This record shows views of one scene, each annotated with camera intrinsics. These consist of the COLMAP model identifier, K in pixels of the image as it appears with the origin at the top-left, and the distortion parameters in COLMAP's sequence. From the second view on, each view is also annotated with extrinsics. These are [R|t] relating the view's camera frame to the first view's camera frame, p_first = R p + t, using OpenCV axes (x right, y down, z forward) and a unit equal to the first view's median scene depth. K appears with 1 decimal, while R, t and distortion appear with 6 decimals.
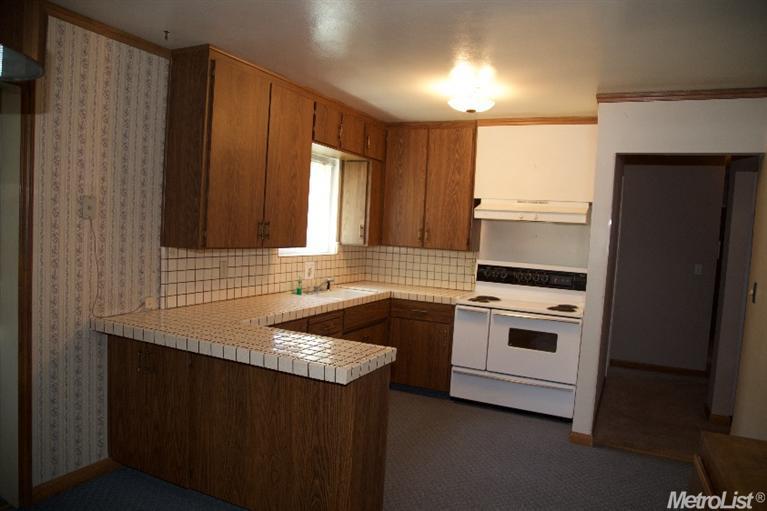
lens RADIAL K [[532.7, 0, 383.5], [0, 532.7, 255.5], [0, 0, 1]] dist [-0.146034, 0.093442]
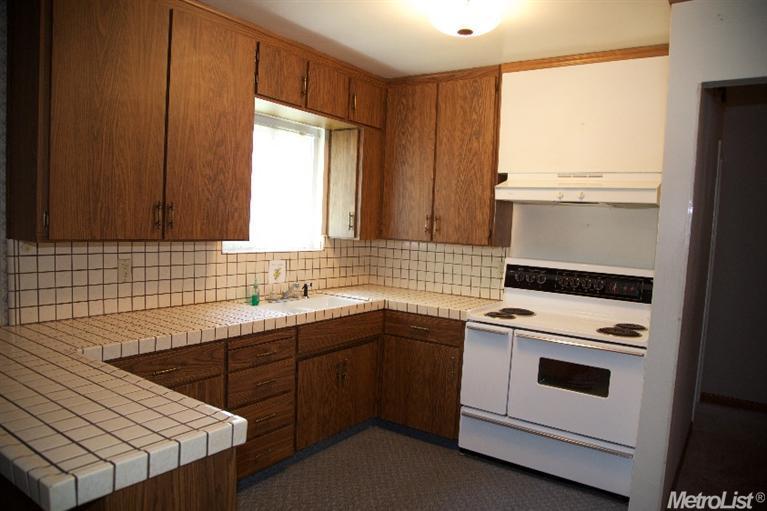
lens RADIAL K [[532.7, 0, 383.5], [0, 532.7, 255.5], [0, 0, 1]] dist [-0.146034, 0.093442]
pose [[0.986803, 0.001048, -0.161922, 0.137316], [-0.000450, 0.999993, 0.003734, 0.002074], [0.161925, -0.003612, 0.986797, 0.272113]]
